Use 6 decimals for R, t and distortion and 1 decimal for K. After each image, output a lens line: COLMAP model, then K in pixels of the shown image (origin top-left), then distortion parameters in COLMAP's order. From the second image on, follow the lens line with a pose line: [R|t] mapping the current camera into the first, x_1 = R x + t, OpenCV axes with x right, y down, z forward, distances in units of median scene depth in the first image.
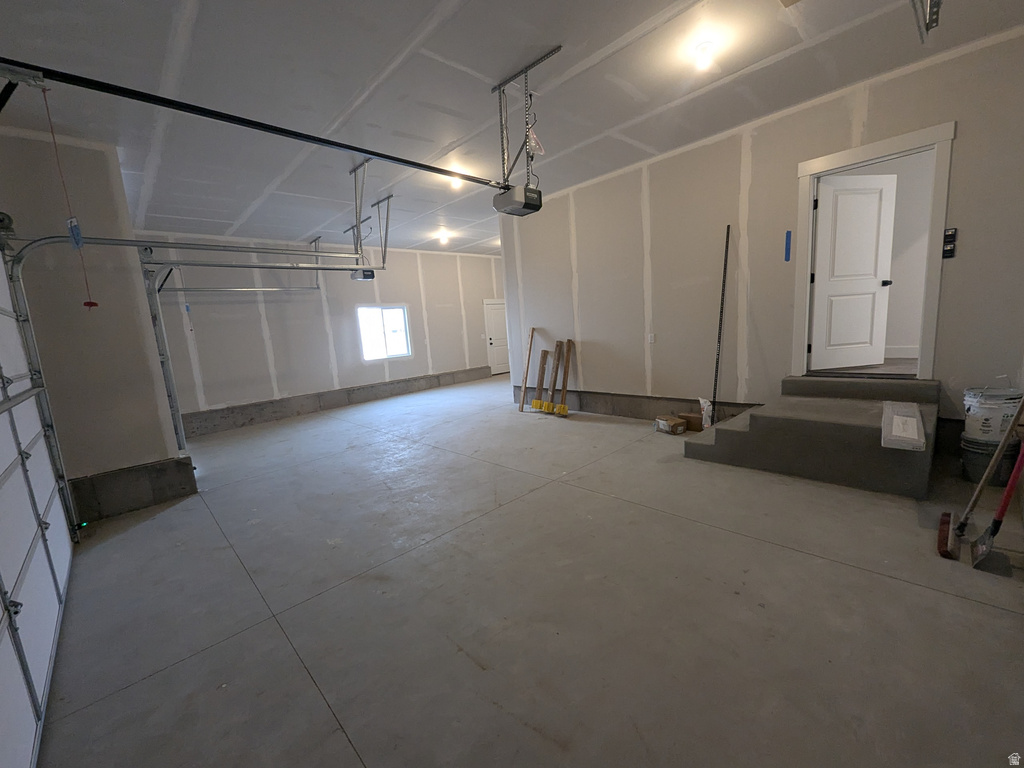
lens RADIAL K [[423.7, 0, 508.0], [0, 423.7, 393.9], [0, 0, 1]] dist [0.004282, -0.003921]
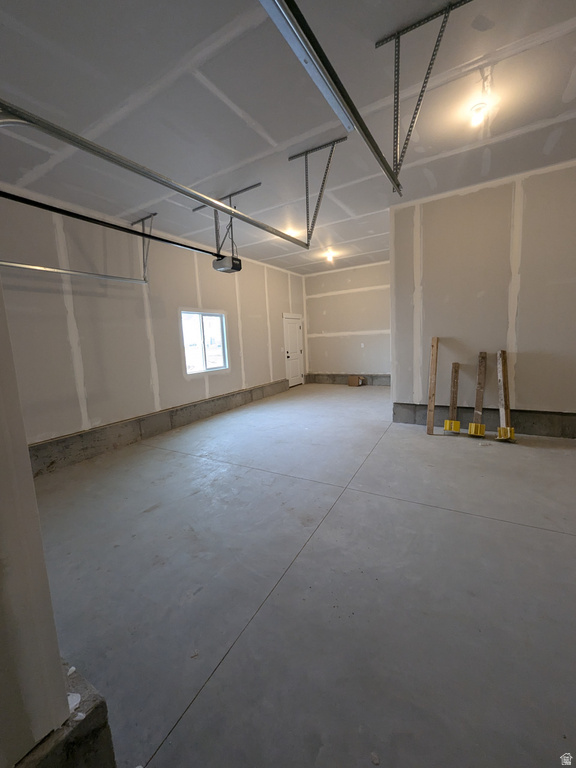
lens RADIAL K [[317.8, 0, 279.9], [0, 317.8, 382.8], [0, 0, 1]] dist [0.004282, -0.003921]
pose [[0.963922, -0.011031, 0.265955, -0.348177], [0.022684, 0.998910, -0.040785, -0.034758], [-0.265215, 0.045346, 0.963122, 0.368806]]
